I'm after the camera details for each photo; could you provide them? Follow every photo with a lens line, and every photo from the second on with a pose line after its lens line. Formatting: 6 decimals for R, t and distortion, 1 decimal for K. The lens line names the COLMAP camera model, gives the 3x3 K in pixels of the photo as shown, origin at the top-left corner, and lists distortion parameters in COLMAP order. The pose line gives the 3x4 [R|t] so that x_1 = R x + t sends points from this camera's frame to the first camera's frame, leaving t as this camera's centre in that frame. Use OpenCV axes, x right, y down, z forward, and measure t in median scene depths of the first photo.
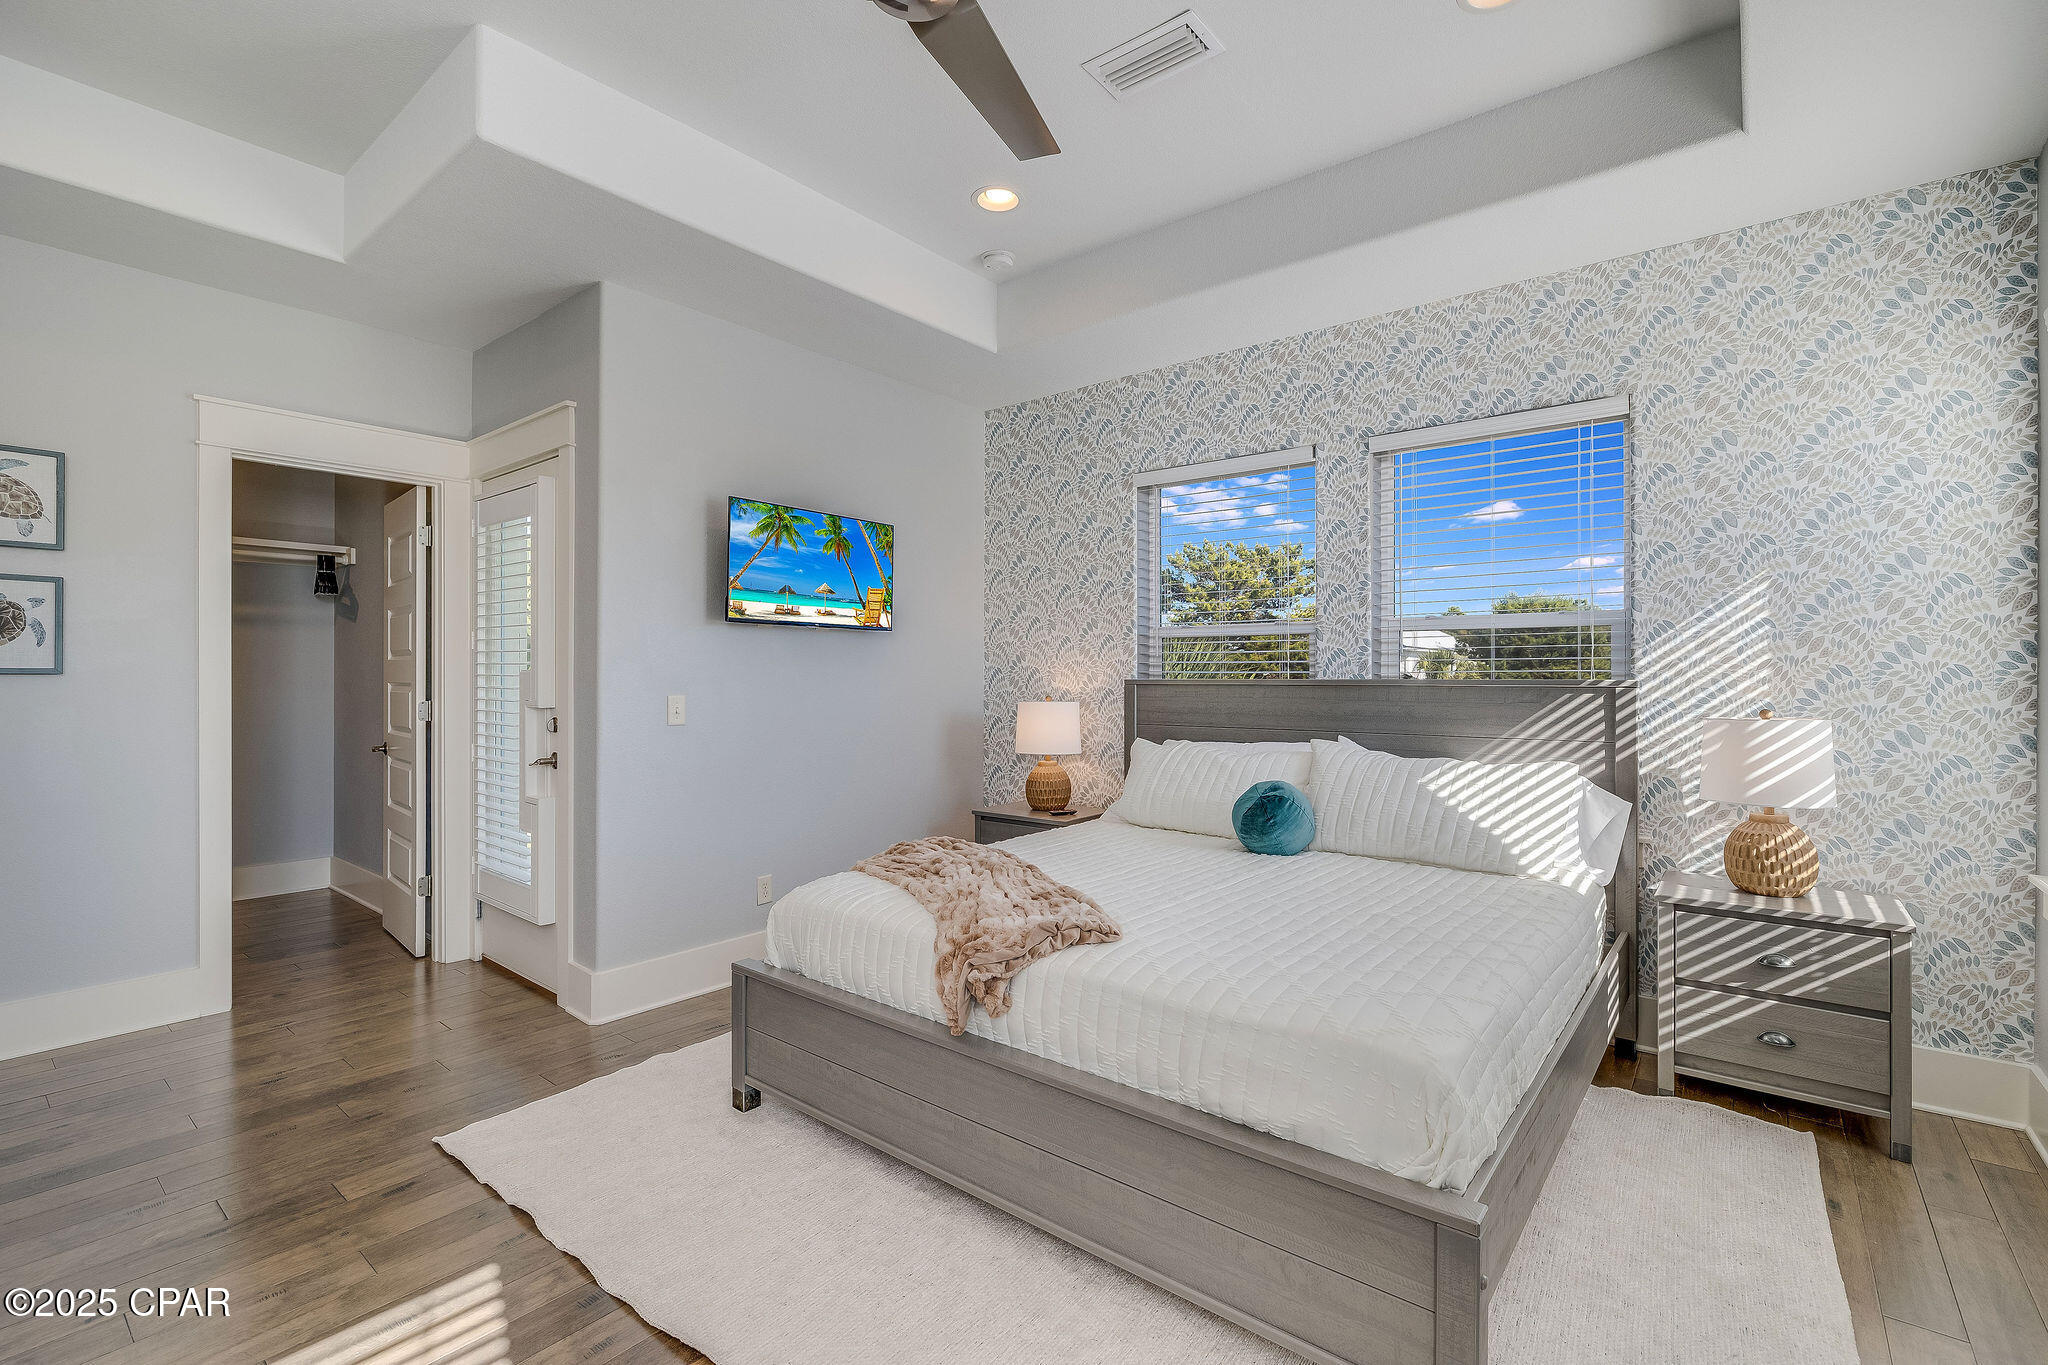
lens RADIAL K [[903.1, 0, 1024.0], [0, 903.1, 669.9], [0, 0, 1]] dist [-0.001370, -0.000166]
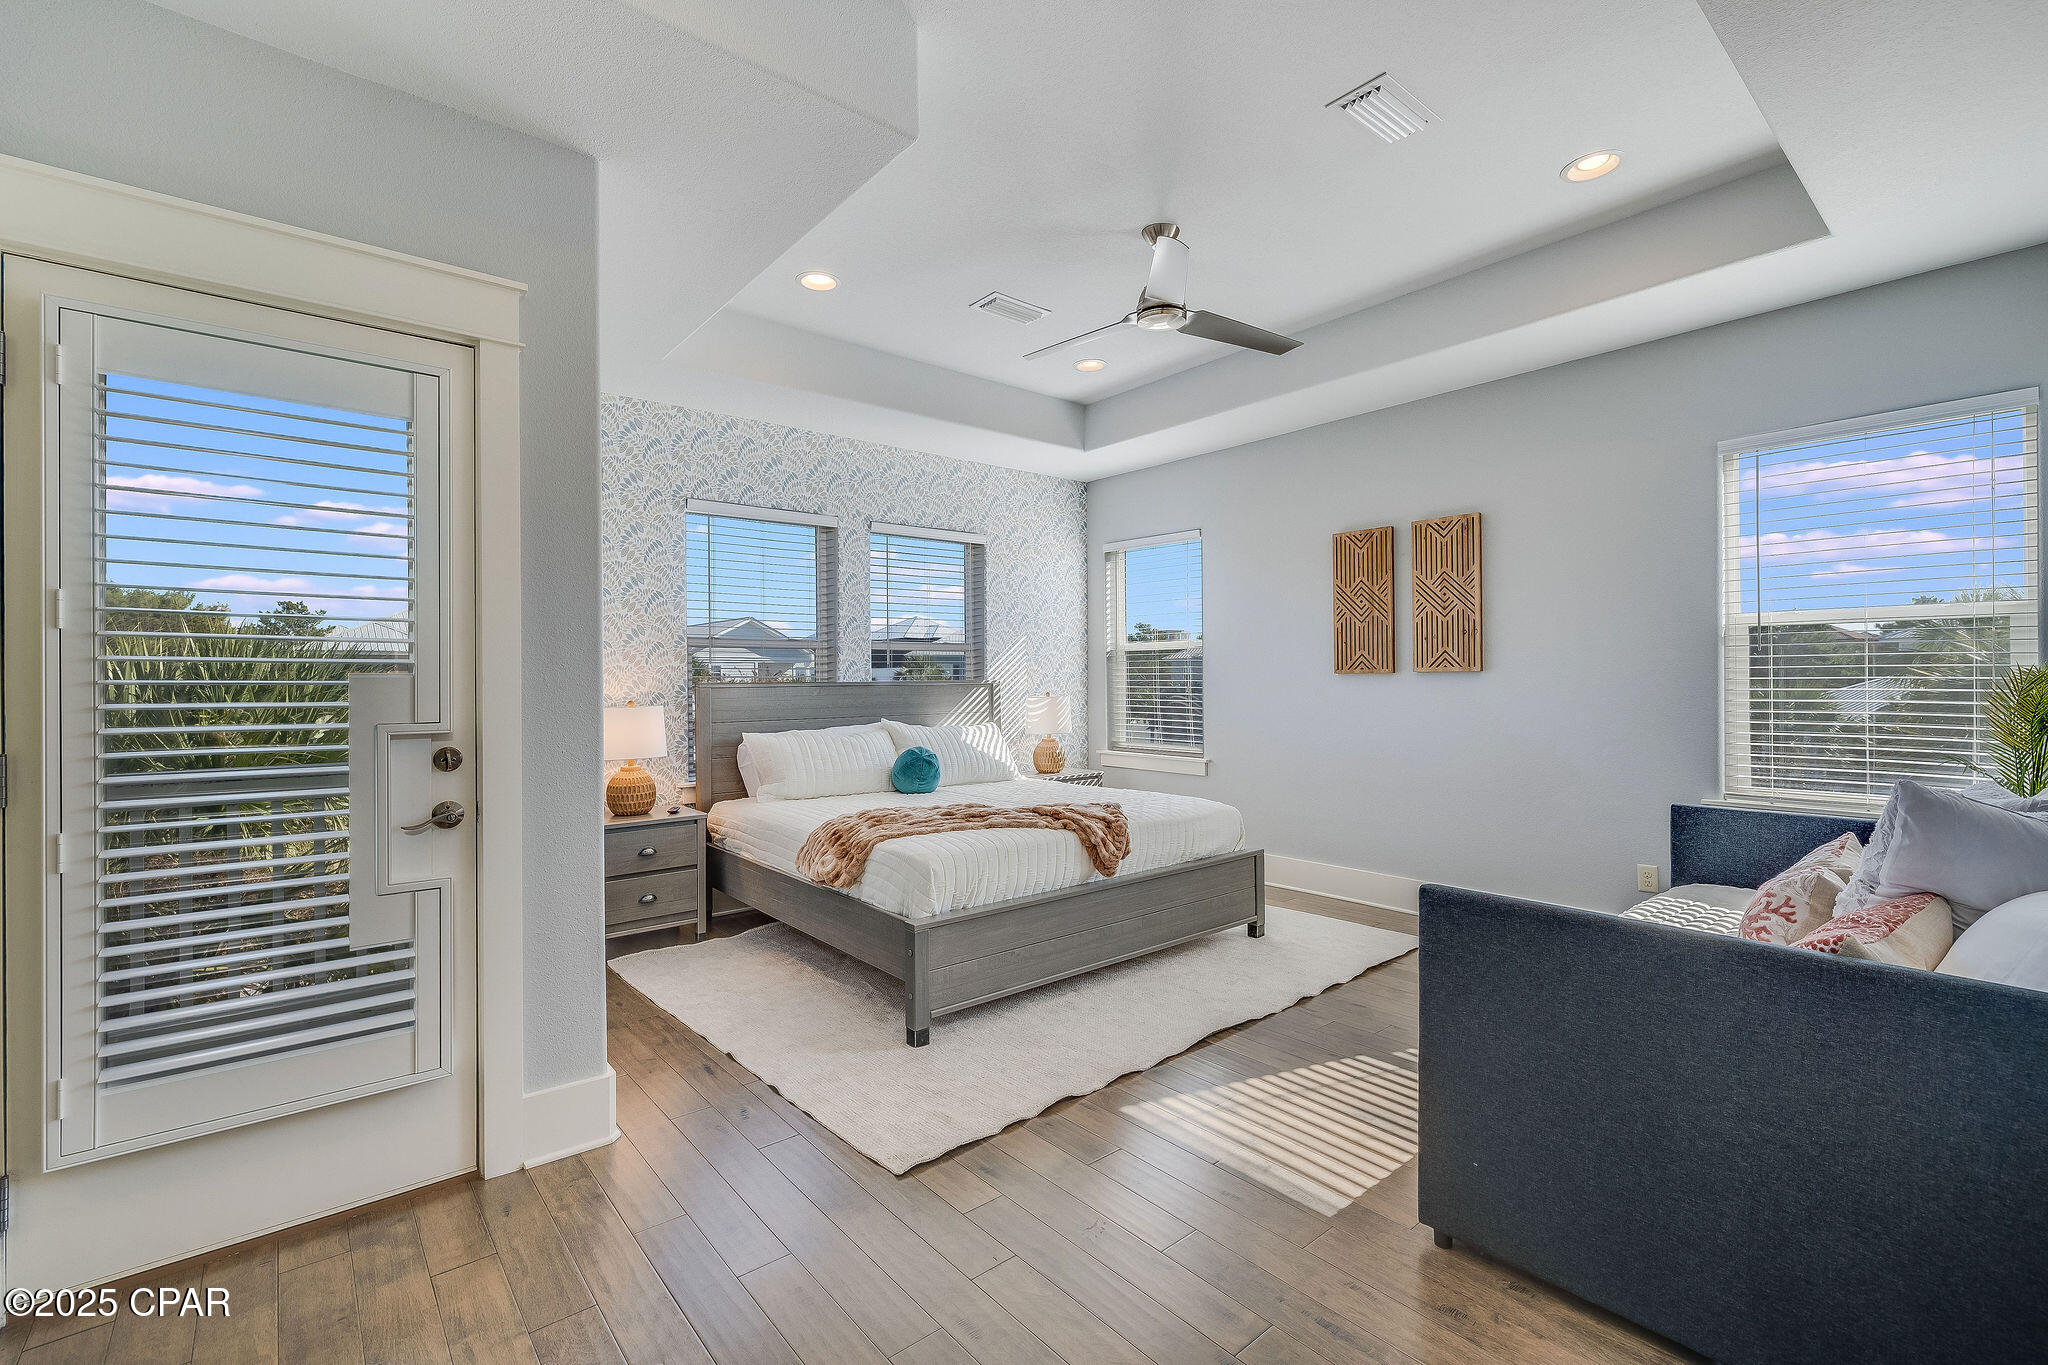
lens RADIAL K [[871.1, 0, 1019.9], [0, 871.1, 669.0], [0, 0, 1]] dist [-0.001886, -0.000179]
pose [[0.208864, 0.005530, 0.977929, -1.123120], [-0.000370, 0.999984, -0.005576, -0.002355], [-0.977945, 0.000802, 0.208863, 0.509181]]
